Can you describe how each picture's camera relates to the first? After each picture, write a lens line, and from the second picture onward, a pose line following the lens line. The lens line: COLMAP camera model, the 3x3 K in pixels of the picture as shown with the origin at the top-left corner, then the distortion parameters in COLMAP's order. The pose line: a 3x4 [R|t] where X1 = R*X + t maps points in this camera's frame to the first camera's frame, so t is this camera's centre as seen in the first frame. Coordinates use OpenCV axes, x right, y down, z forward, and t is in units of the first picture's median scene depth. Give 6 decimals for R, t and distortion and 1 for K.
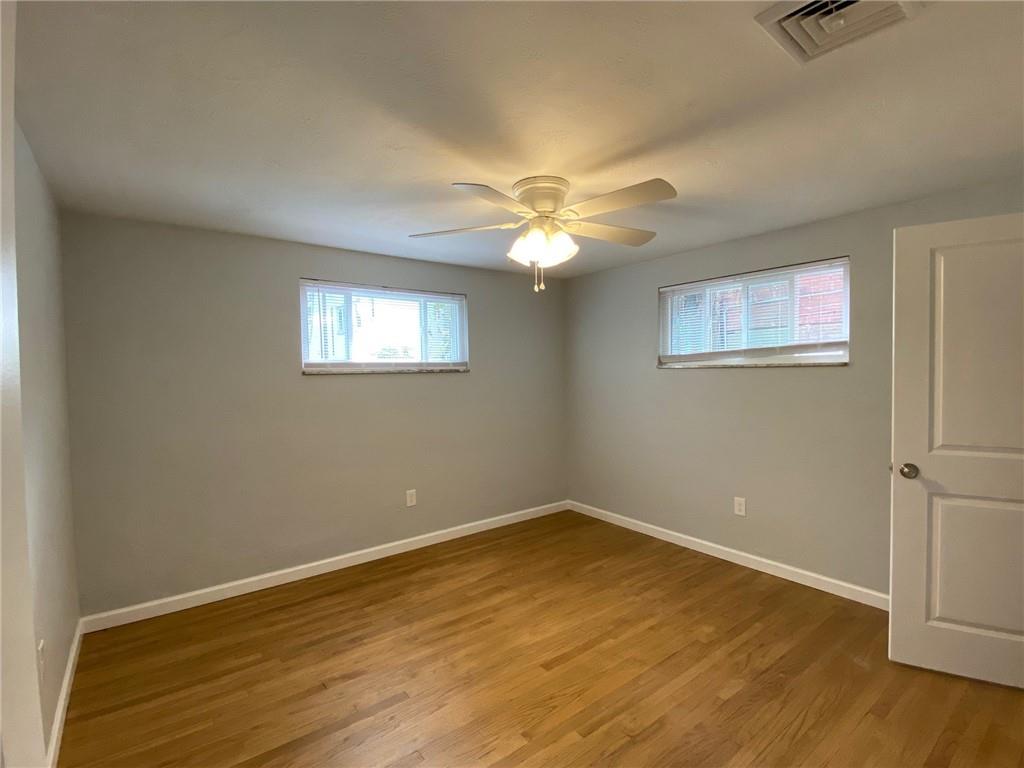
lens RADIAL K [[483.4, 0, 512.0], [0, 483.4, 384.0], [0, 0, 1]] dist [0.057206, -0.040376]
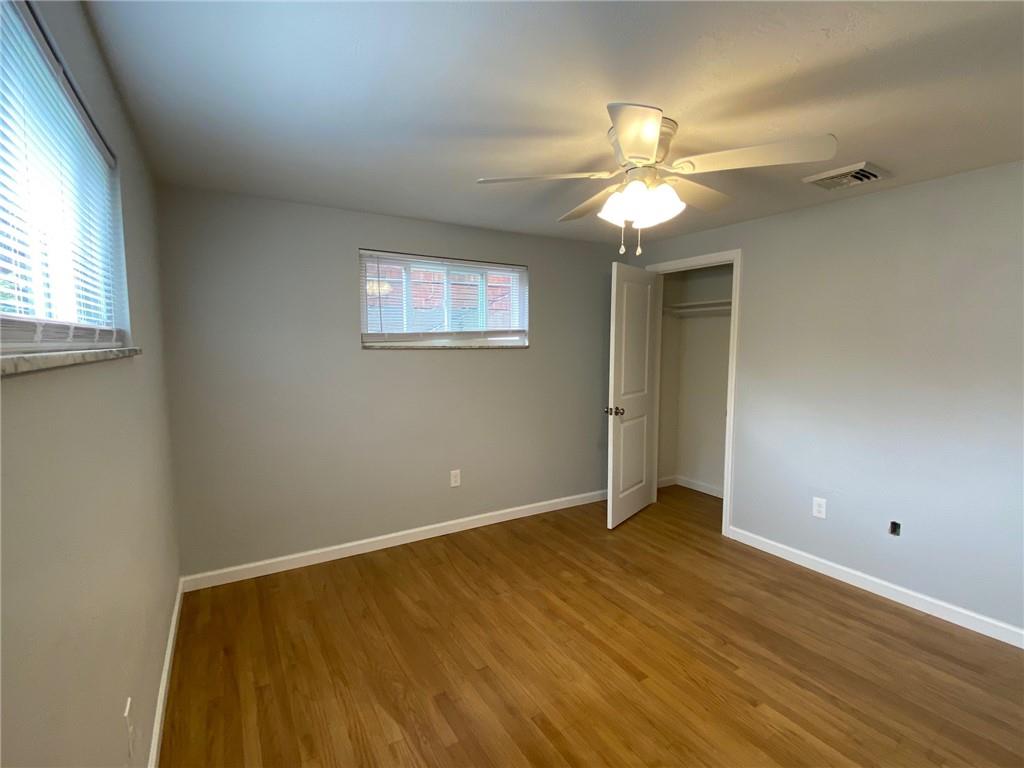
lens RADIAL K [[483.4, 0, 512.0], [0, 483.4, 384.0], [0, 0, 1]] dist [0.057206, -0.040376]
pose [[0.114993, -0.073490, 0.990644, -0.628763], [0.026459, 0.997132, 0.070899, -0.032676], [-0.993014, 0.018059, 0.116607, 0.848543]]
